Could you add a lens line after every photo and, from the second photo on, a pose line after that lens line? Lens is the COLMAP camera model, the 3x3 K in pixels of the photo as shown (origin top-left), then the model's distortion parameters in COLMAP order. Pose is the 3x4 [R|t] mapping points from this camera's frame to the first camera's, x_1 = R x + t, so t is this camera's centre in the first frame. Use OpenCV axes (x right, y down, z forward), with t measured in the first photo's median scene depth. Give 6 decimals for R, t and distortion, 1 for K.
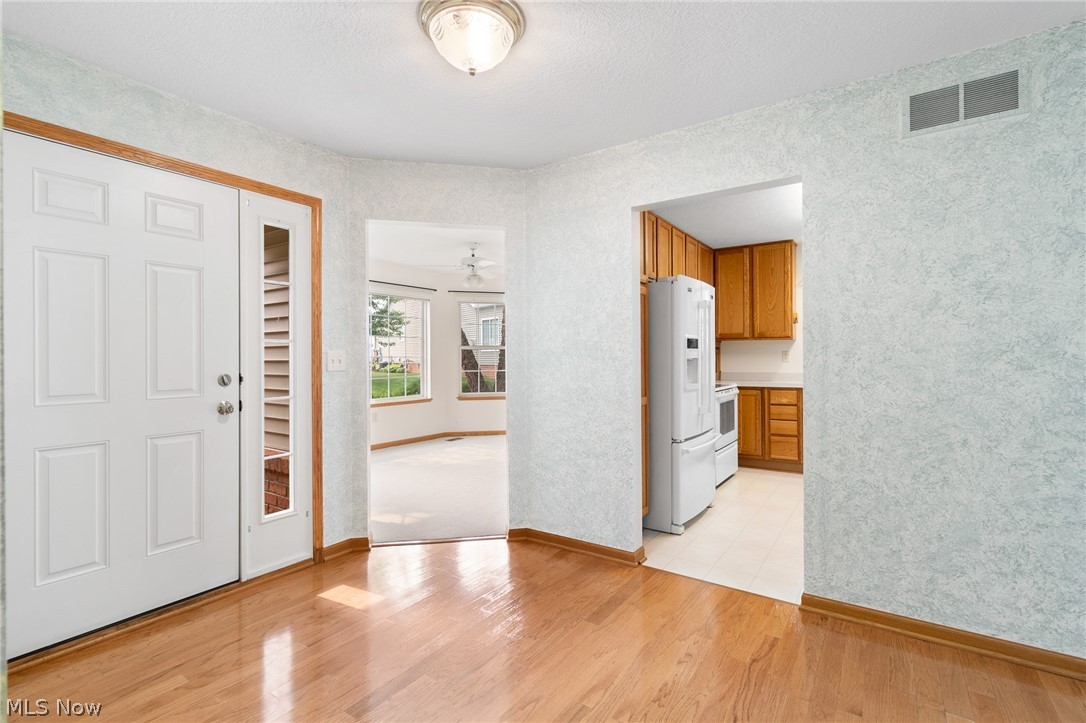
lens RADIAL K [[490.1, 0, 543.0], [0, 490.1, 361.5], [0, 0, 1]] dist [0.000981, 0.000010]
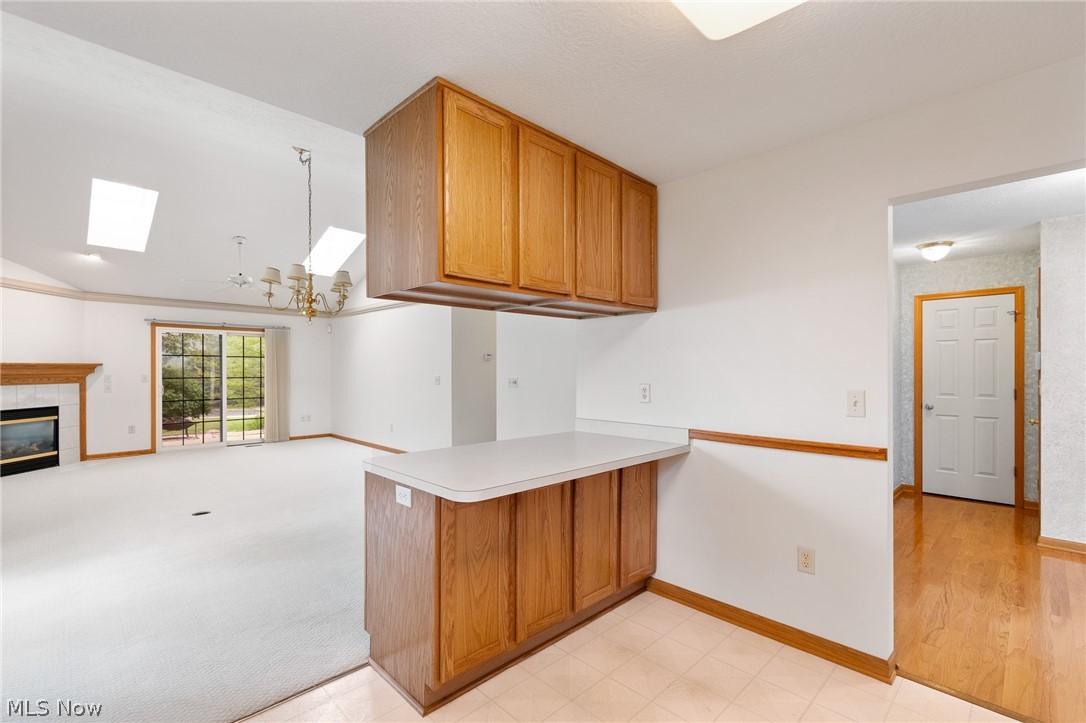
lens RADIAL K [[483.1, 0, 547.0], [0, 483.1, 366.8], [0, 0, 1]] dist [-0.000047, -0.000214]
pose [[-0.983743, 0.007728, 0.179413, 0.464852], [0.008389, 0.999961, 0.002922, -0.036758], [-0.179384, 0.004379, -0.983769, 0.927974]]
